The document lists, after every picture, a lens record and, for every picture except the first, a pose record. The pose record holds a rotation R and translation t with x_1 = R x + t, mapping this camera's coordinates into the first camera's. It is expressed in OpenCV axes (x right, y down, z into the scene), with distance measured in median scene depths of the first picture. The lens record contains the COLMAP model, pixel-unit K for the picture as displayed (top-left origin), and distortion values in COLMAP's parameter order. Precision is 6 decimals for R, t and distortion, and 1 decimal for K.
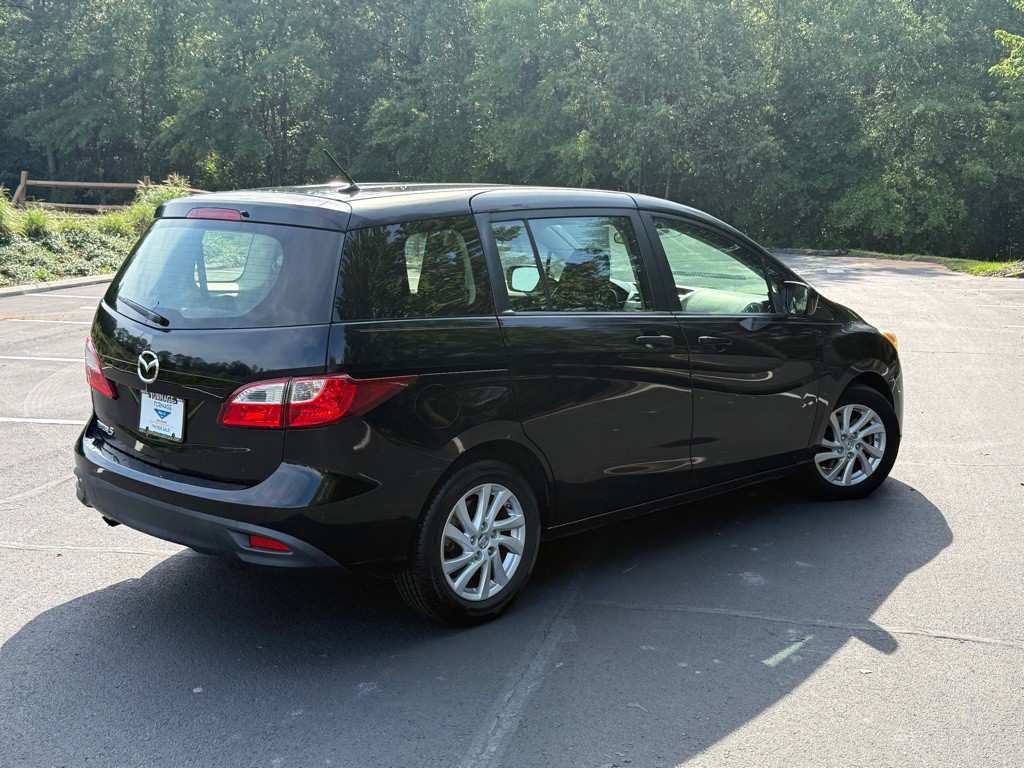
lens RADIAL K [[1192.4, 0, 513.6], [0, 1192.4, 396.8], [0, 0, 1]] dist [0.167873, -0.425839]
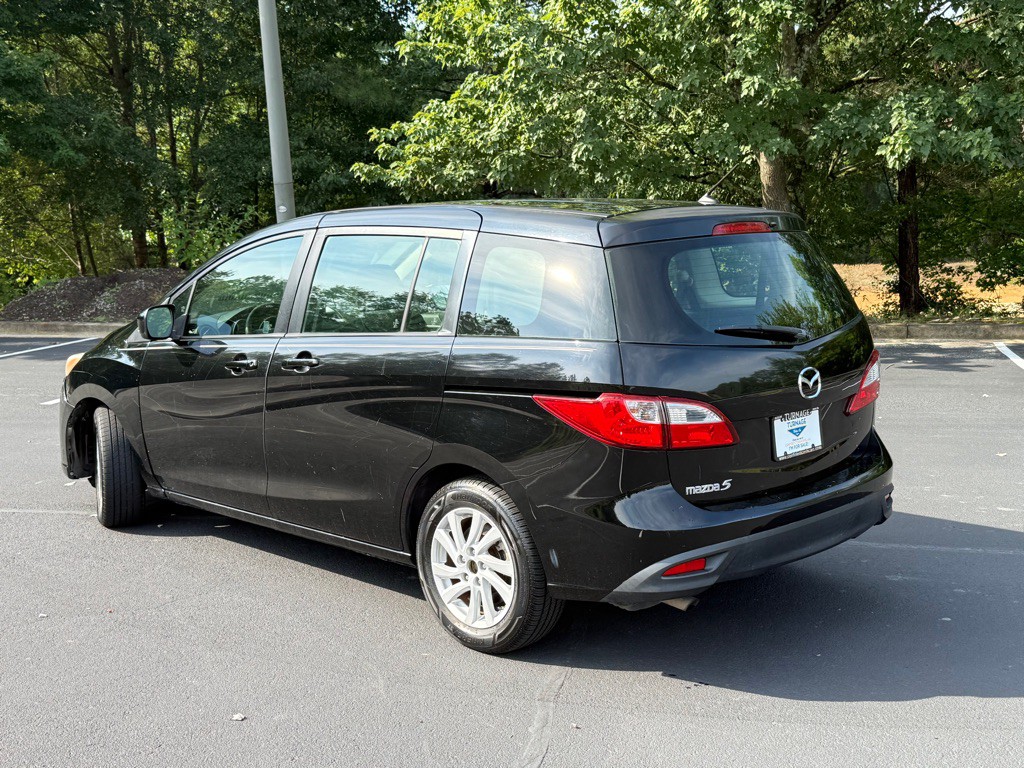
lens RADIAL K [[1192.4, 0, 513.6], [0, 1192.4, 396.8], [0, 0, 1]] dist [0.167873, -0.425839]
pose [[0.018002, -0.162033, 0.986621, -0.874388], [0.184728, 0.970332, 0.155987, -0.145085], [-0.982625, 0.179448, 0.047400, 0.818188]]
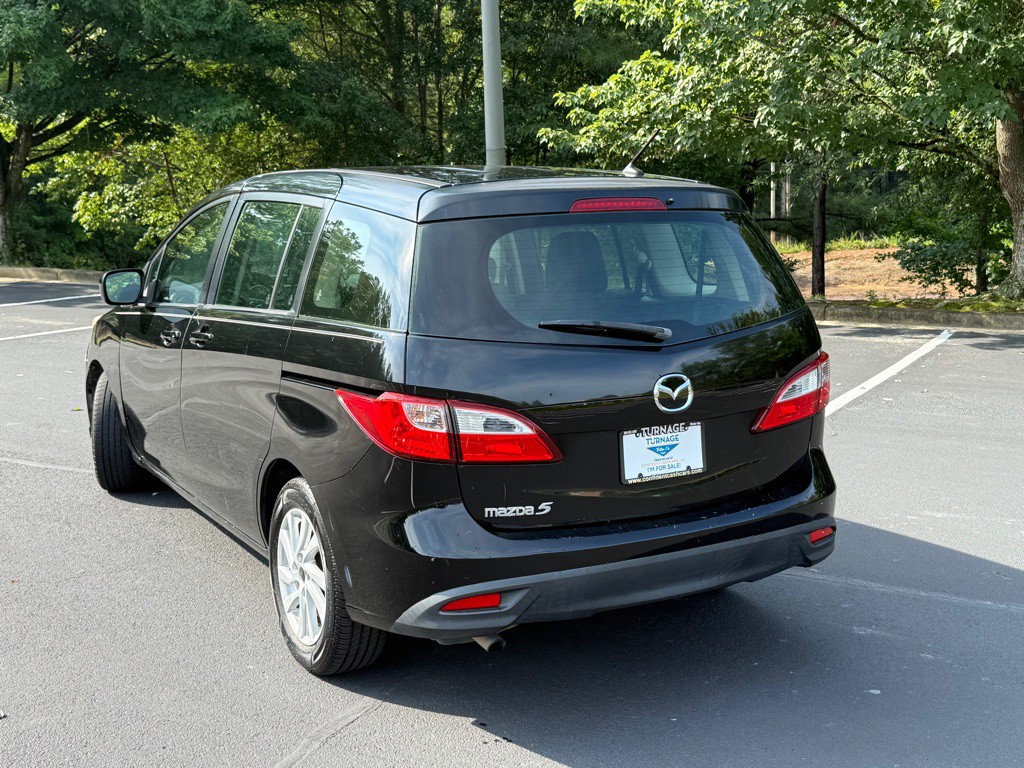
lens RADIAL K [[1201.7, 0, 512.0], [0, 1201.7, 384.0], [0, 0, 1]] dist [0.167489, -0.436804]
pose [[0.268093, -0.168045, 0.948624, -0.757451], [0.164456, 0.978199, 0.126807, -0.104619], [-0.949252, 0.122011, 0.289885, 0.594902]]
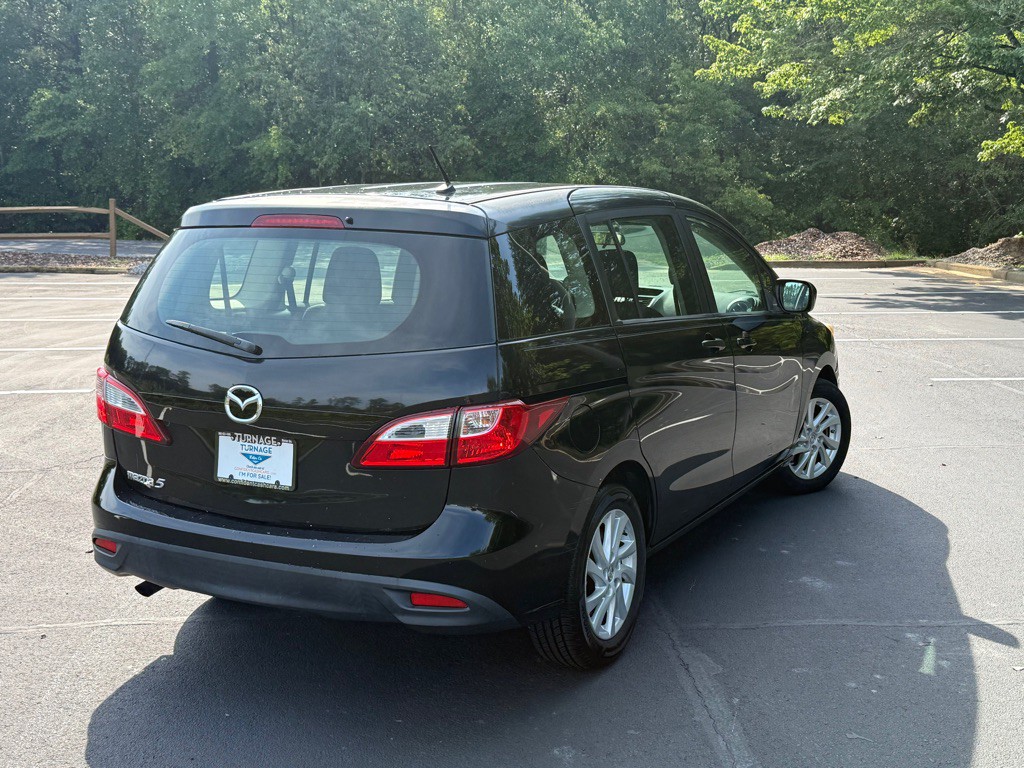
lens RADIAL K [[1192.4, 0, 513.6], [0, 1192.4, 396.8], [0, 0, 1]] dist [0.167873, -0.425839]
pose [[0.957691, -0.056367, 0.282226, -0.246103], [0.055834, 0.998391, 0.009934, -0.019086], [-0.282331, 0.006244, 0.959297, 0.098205]]
